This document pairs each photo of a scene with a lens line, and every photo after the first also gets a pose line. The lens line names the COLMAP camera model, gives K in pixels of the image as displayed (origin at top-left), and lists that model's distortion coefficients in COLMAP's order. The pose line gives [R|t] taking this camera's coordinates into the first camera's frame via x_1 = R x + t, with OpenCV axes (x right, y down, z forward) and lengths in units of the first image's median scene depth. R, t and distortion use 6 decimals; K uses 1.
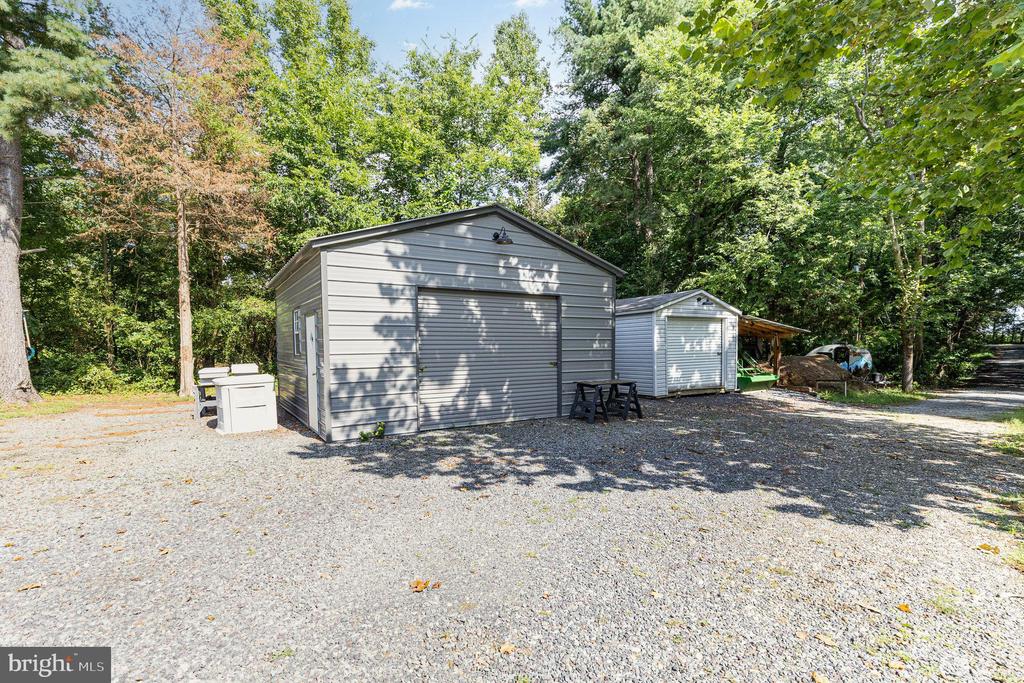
lens RADIAL K [[465.9, 0, 509.2], [0, 465.9, 353.3], [0, 0, 1]] dist [0.012358, 0.000862]
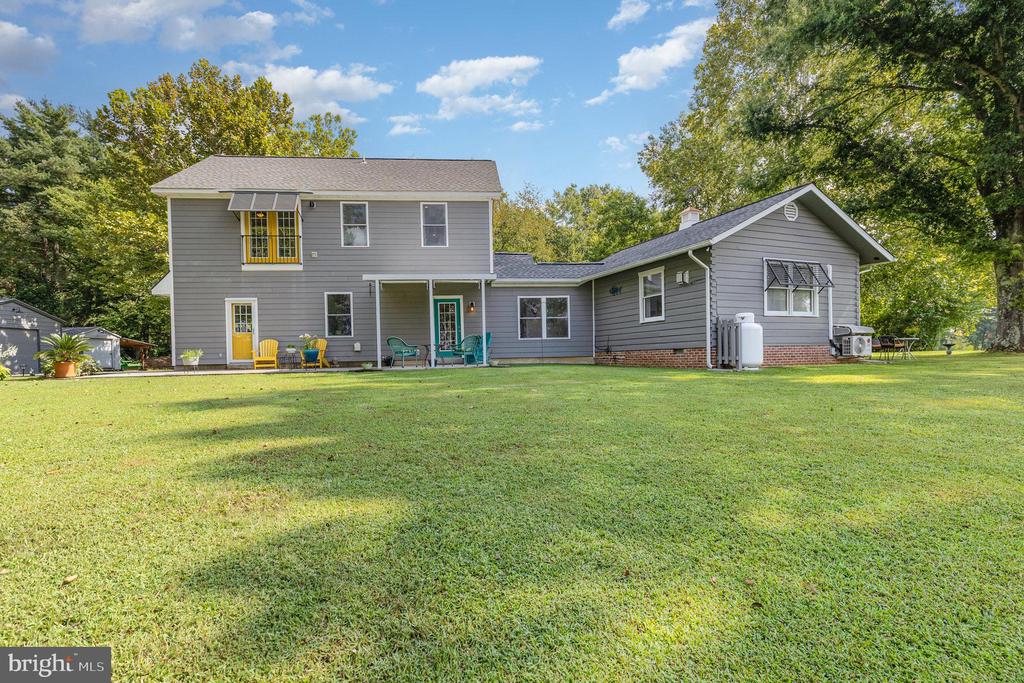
lens RADIAL K [[465.9, 0, 509.2], [0, 465.9, 353.3], [0, 0, 1]] dist [0.012358, 0.000862]
pose [[0.431256, -0.003609, 0.902223, -0.748562], [0.036286, 0.999252, -0.013347, 0.093651], [-0.901500, 0.038494, 0.431064, -1.661845]]
